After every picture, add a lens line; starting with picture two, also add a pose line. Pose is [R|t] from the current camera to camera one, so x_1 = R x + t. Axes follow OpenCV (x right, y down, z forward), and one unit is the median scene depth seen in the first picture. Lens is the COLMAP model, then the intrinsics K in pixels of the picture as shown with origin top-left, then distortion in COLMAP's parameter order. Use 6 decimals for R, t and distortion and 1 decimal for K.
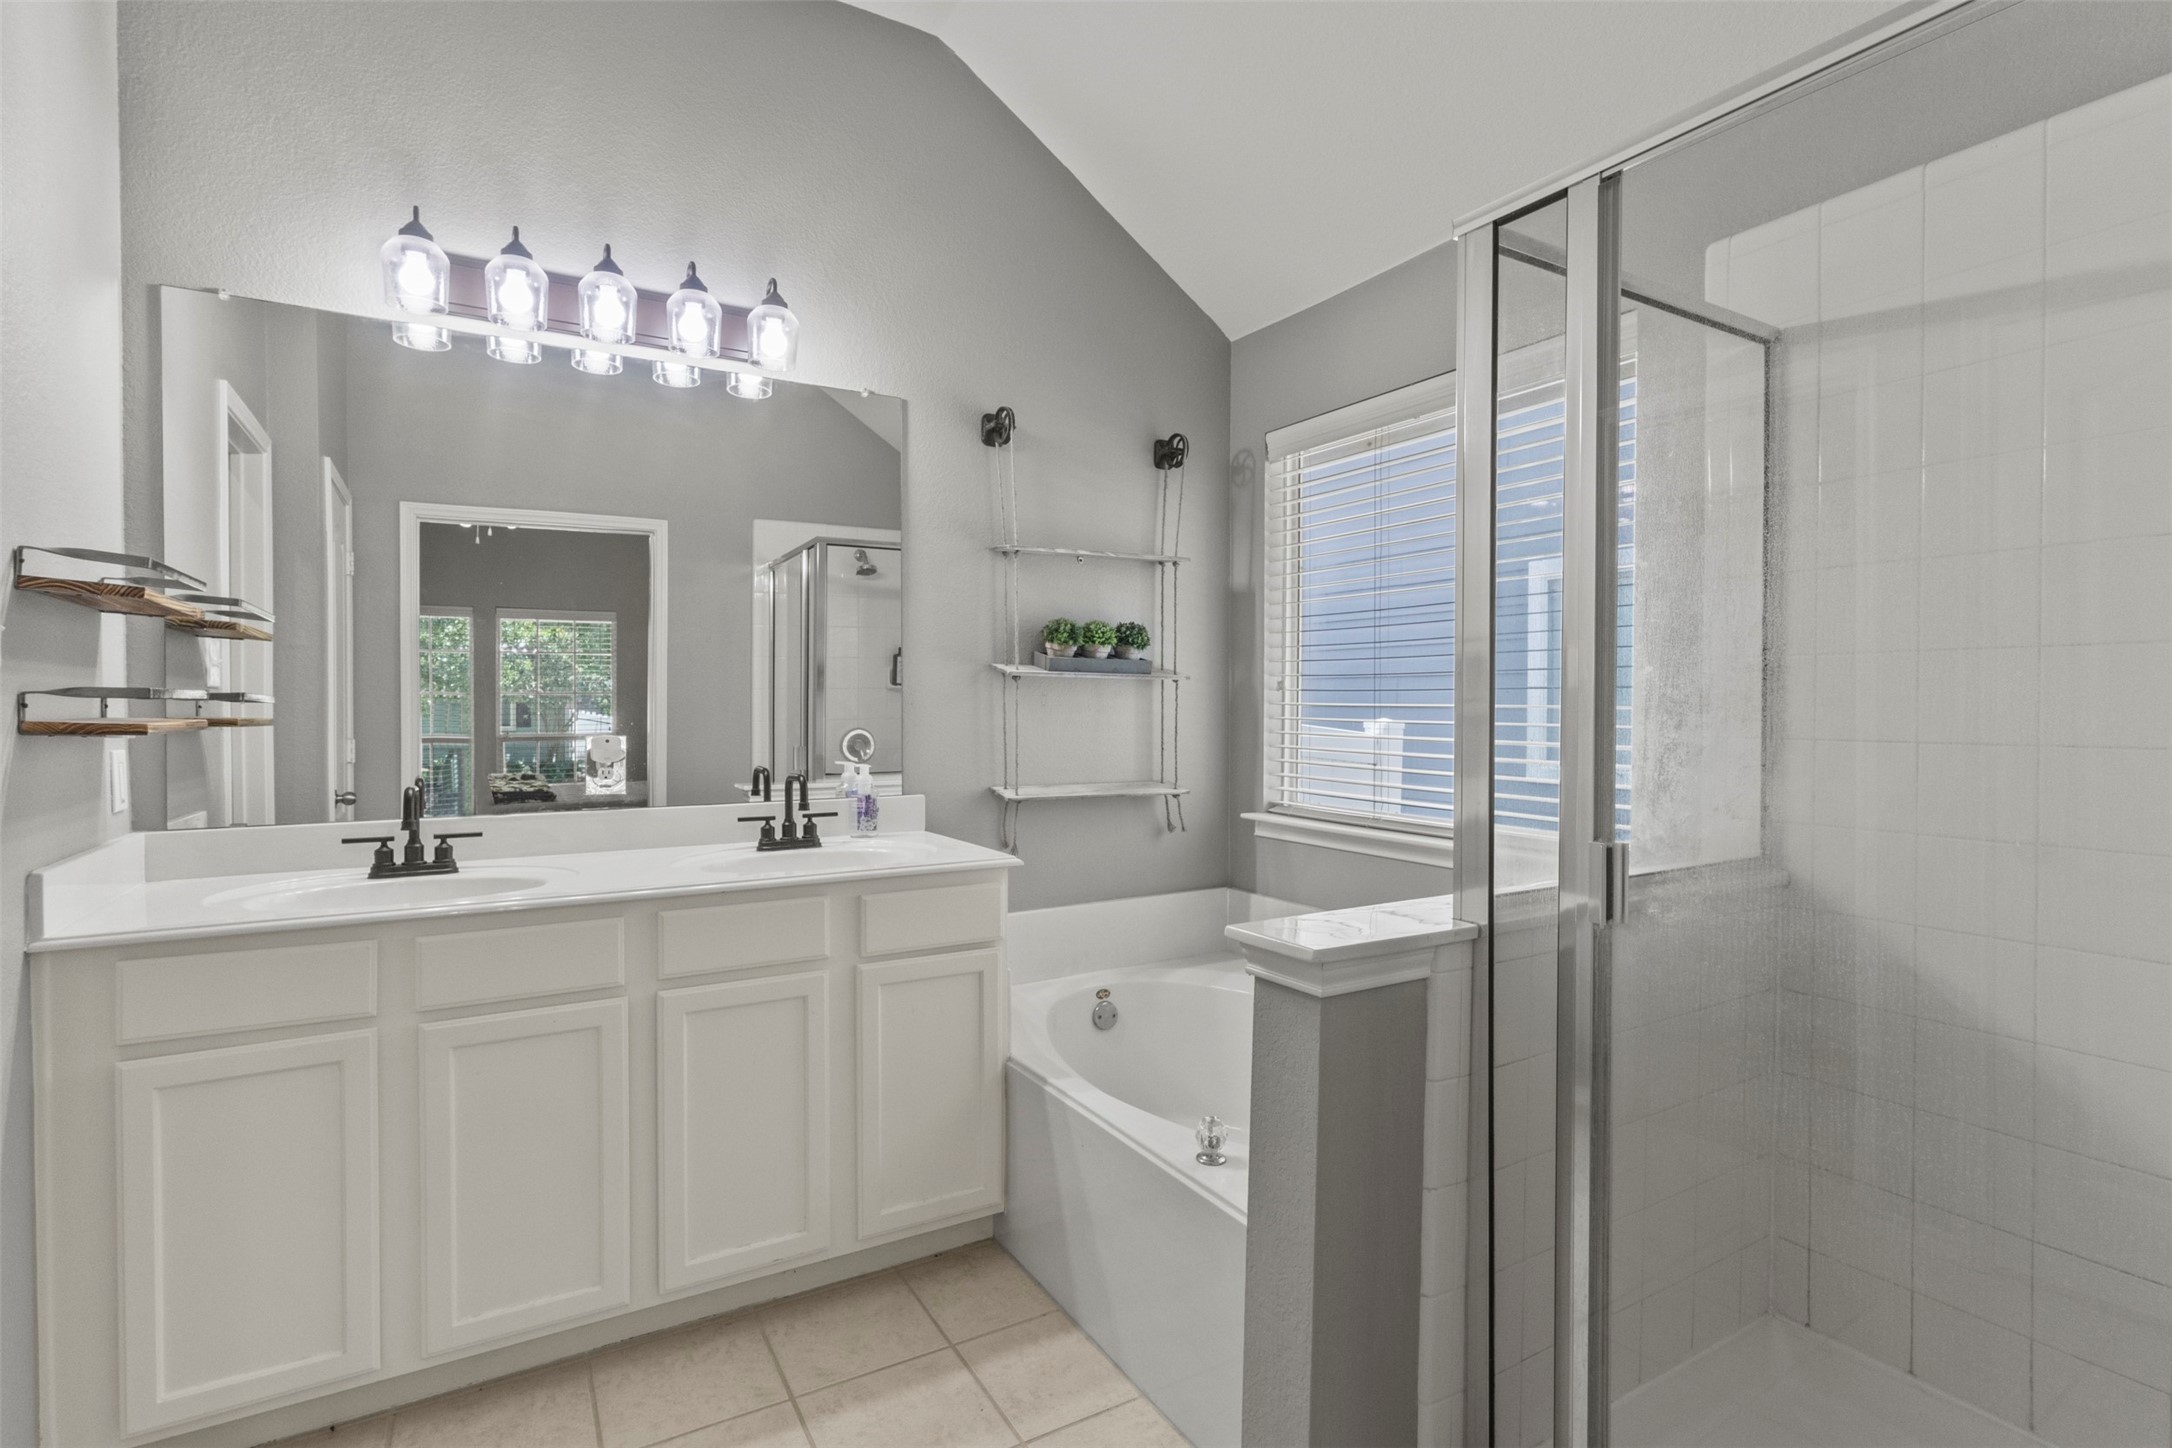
lens RADIAL K [[1009.9, 0, 1087.7], [0, 1009.9, 720.0], [0, 0, 1]] dist [0.008597, -0.001299]
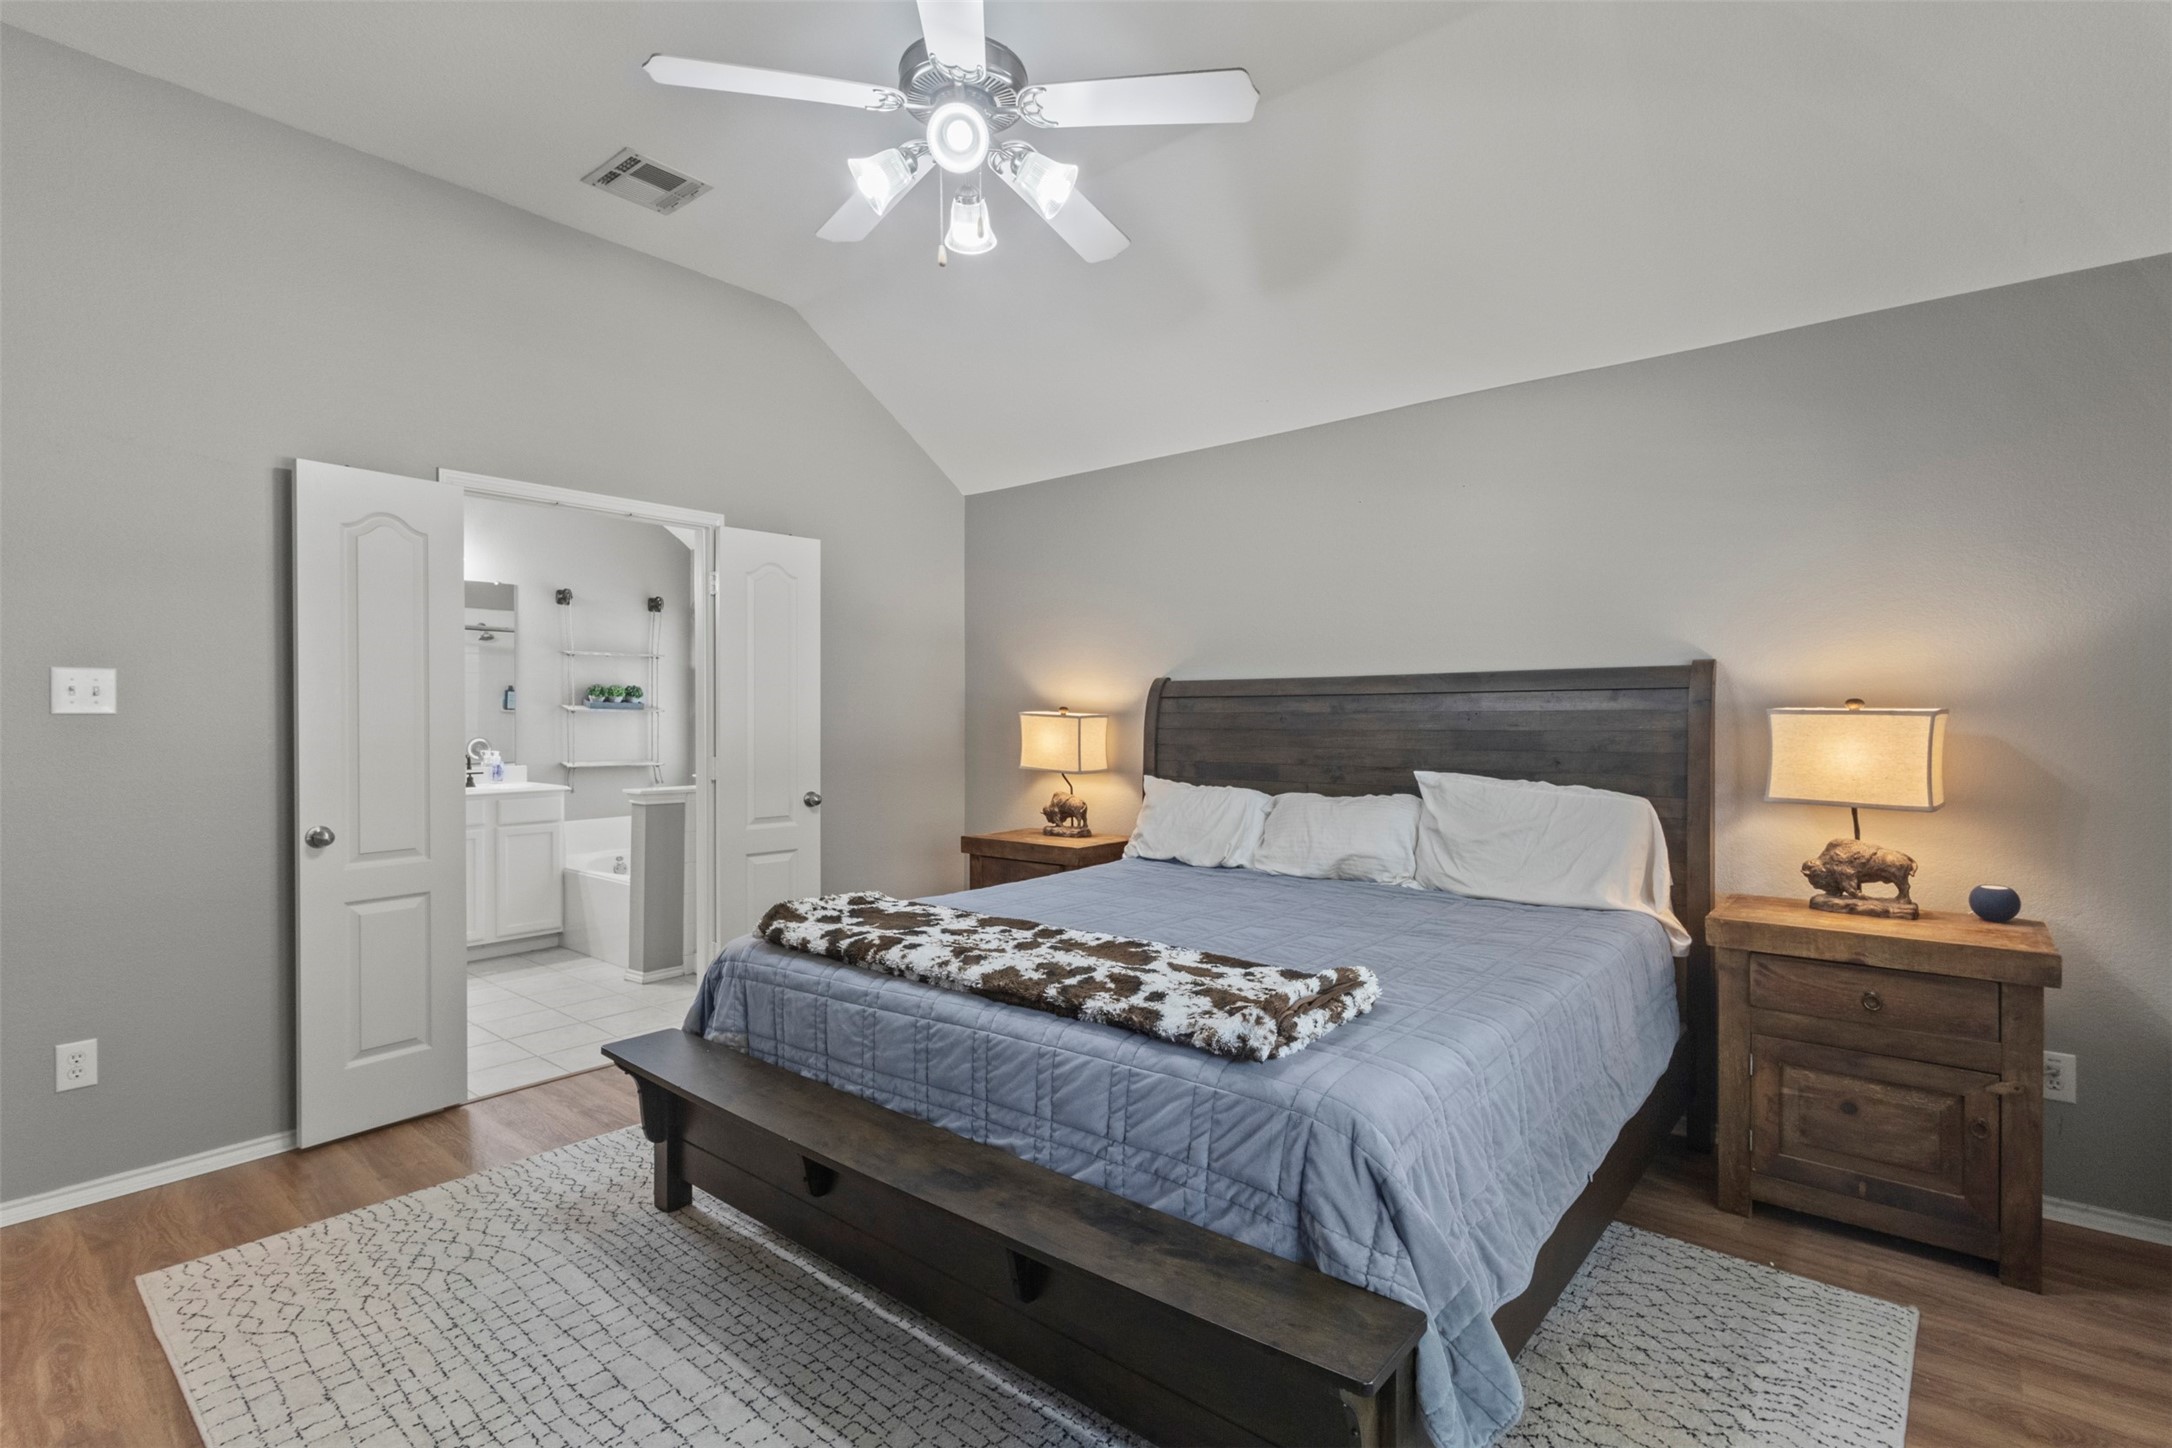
lens RADIAL K [[1009.9, 0, 1052.7], [0, 1009.9, 726.6], [0, 0, 1]] dist [0.008597, -0.001299]
pose [[0.950116, -0.001854, 0.311891, 0.225138], [0.003760, 0.999978, -0.005510, 0.006668], [-0.311874, 0.006407, 0.950102, -1.364155]]
